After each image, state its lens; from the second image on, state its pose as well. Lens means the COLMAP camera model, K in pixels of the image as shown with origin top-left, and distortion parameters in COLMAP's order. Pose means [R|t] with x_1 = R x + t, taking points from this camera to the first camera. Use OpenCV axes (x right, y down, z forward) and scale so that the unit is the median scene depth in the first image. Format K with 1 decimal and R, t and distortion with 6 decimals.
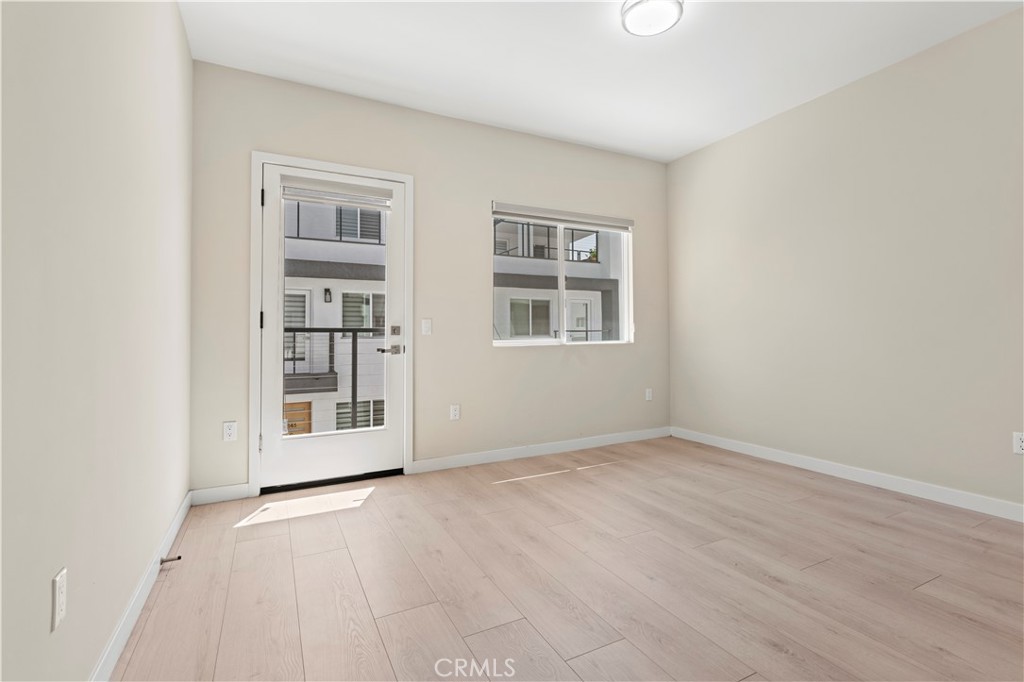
lens RADIAL K [[470.7, 0, 512.2], [0, 470.7, 332.1], [0, 0, 1]] dist [0.003805, 0.000032]
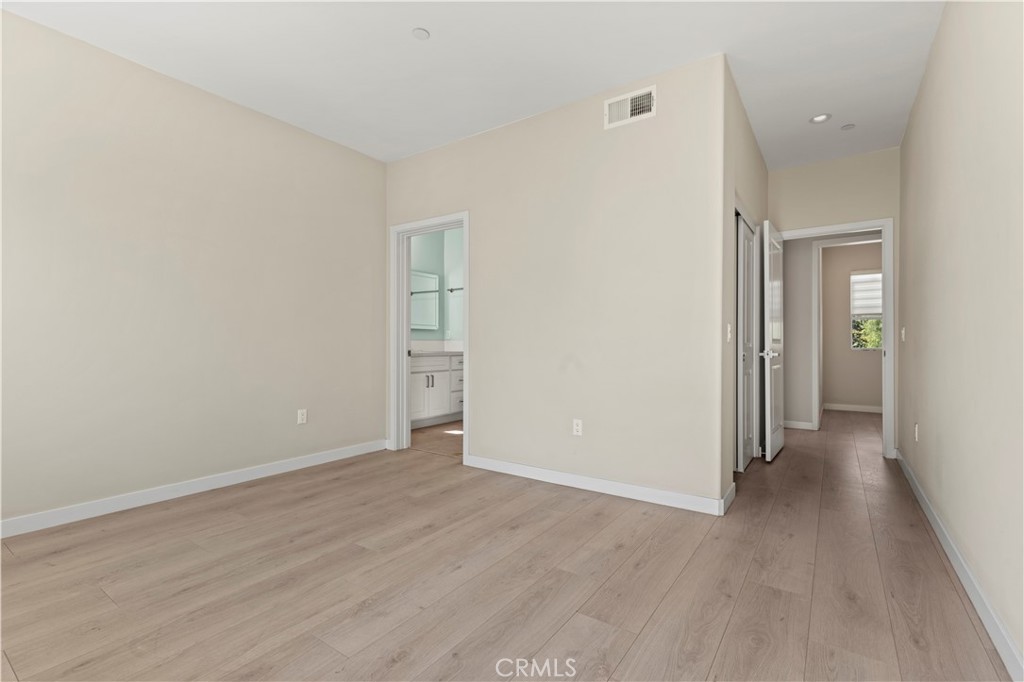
lens RADIAL K [[470.7, 0, 510.6], [0, 470.7, 344.1], [0, 0, 1]] dist [0.003805, 0.000032]
pose [[-0.468903, 0.005719, 0.883231, -0.623877], [-0.002728, 0.999965, -0.007923, 0.015426], [-0.883245, -0.006124, -0.468871, 1.218399]]
